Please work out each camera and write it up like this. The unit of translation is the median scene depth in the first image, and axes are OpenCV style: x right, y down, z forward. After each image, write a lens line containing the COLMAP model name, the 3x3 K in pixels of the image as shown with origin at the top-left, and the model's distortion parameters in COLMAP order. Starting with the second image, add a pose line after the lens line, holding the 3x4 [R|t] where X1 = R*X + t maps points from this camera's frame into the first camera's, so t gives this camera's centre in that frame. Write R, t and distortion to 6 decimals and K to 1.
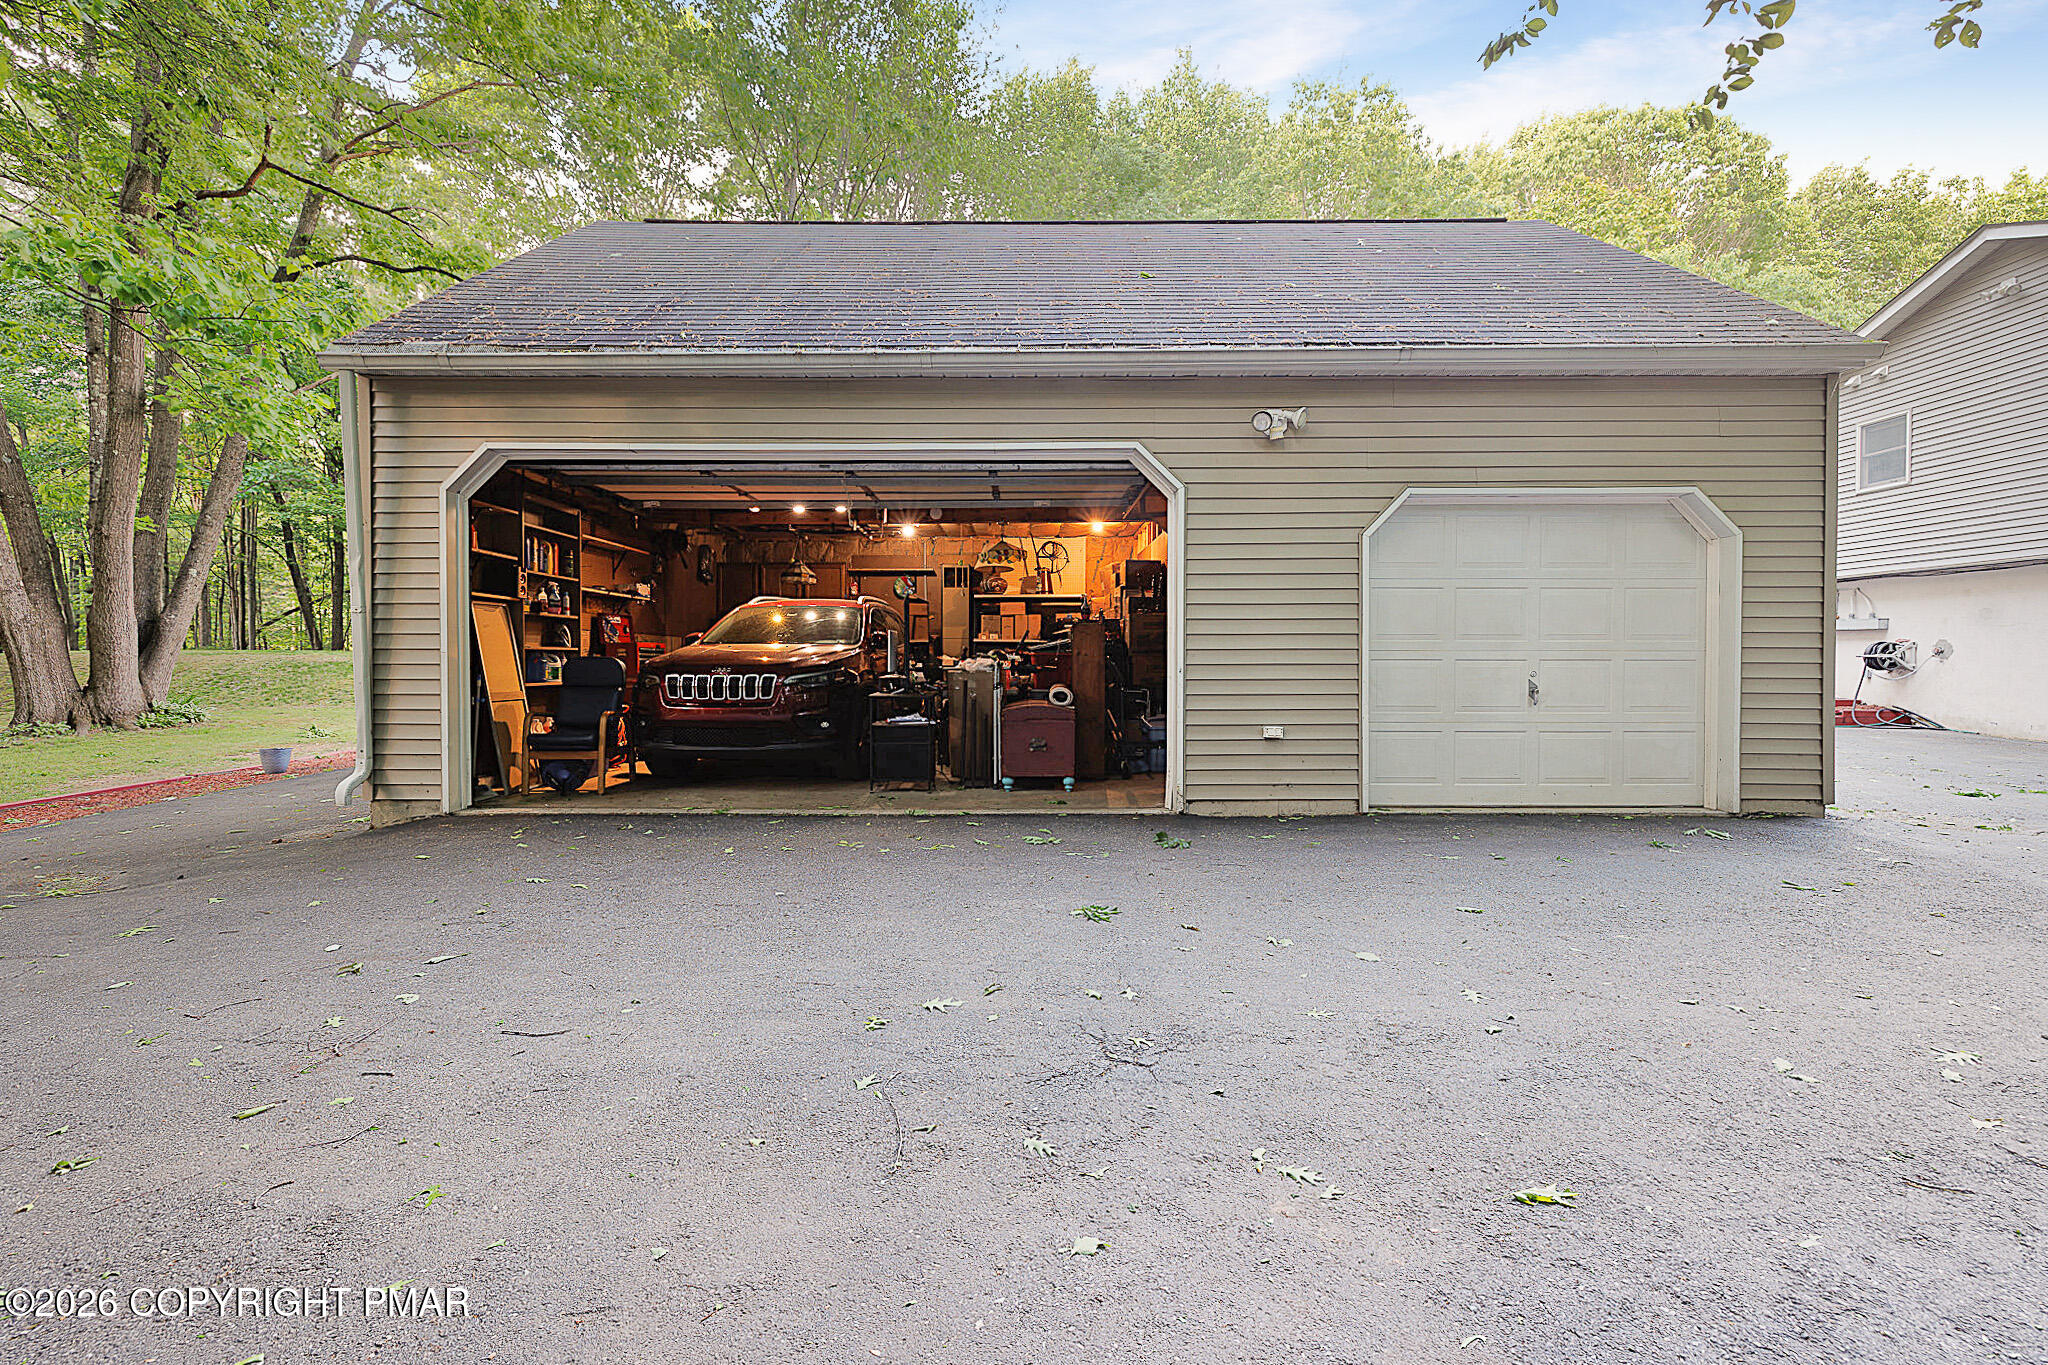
lens RADIAL K [[900.9, 0, 1018.6], [0, 900.9, 675.9], [0, 0, 1]] dist [-0.000091, -0.000145]
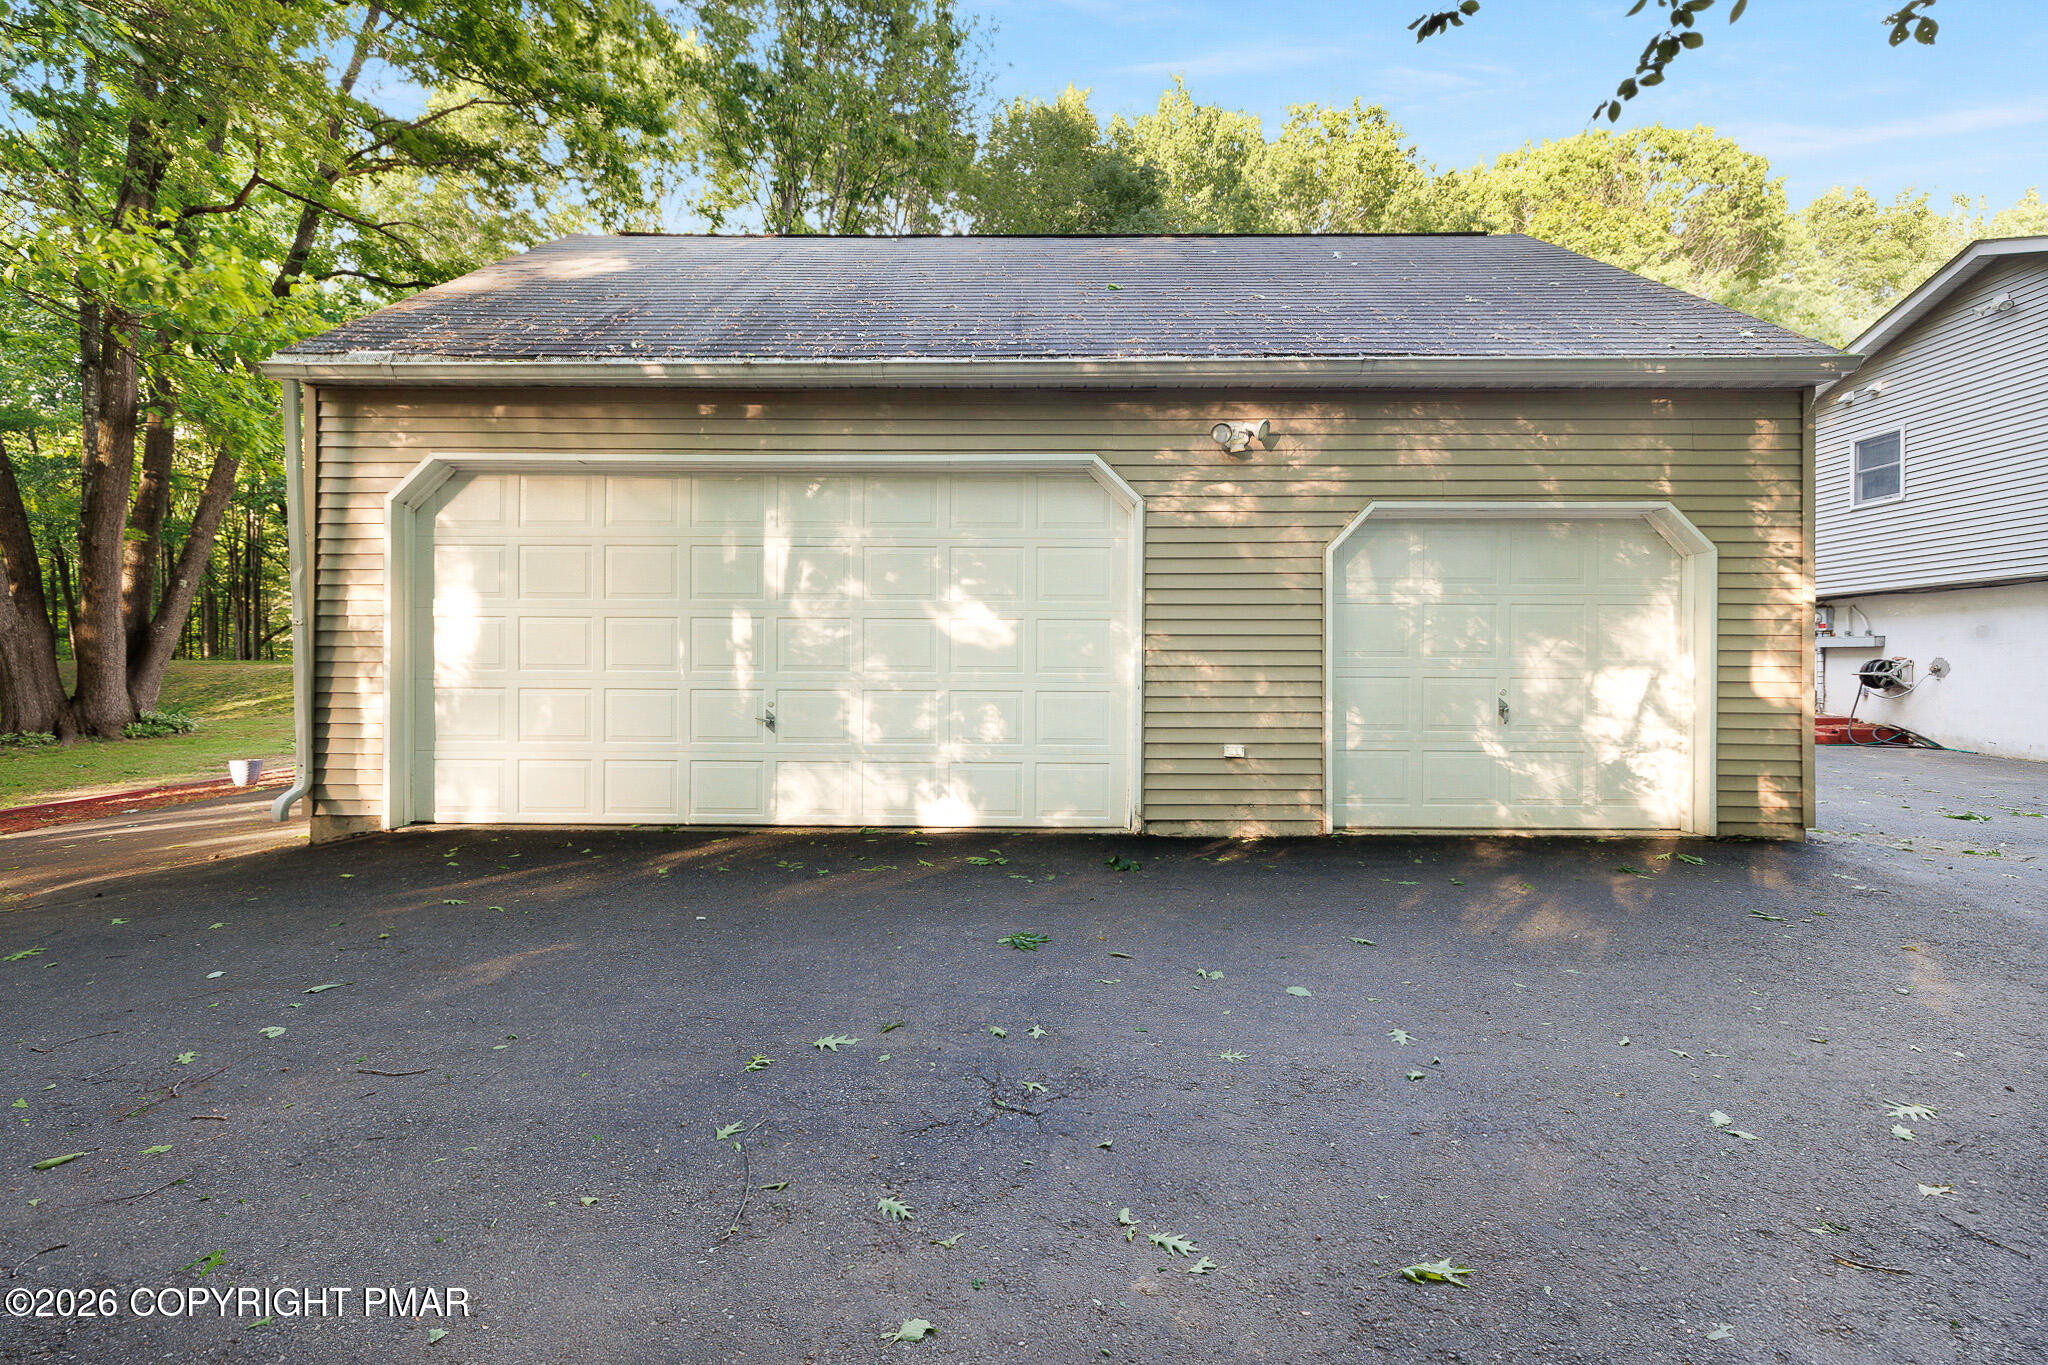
lens RADIAL K [[879.2, 0, 1050.7], [0, 879.2, 673.2], [0, 0, 1]] dist [-0.000418, -0.000013]
pose [[0.999961, 0.004479, -0.007630, 0.093499], [-0.004598, 0.999867, -0.015647, -0.006086], [0.007559, 0.015682, 0.999848, 0.046624]]
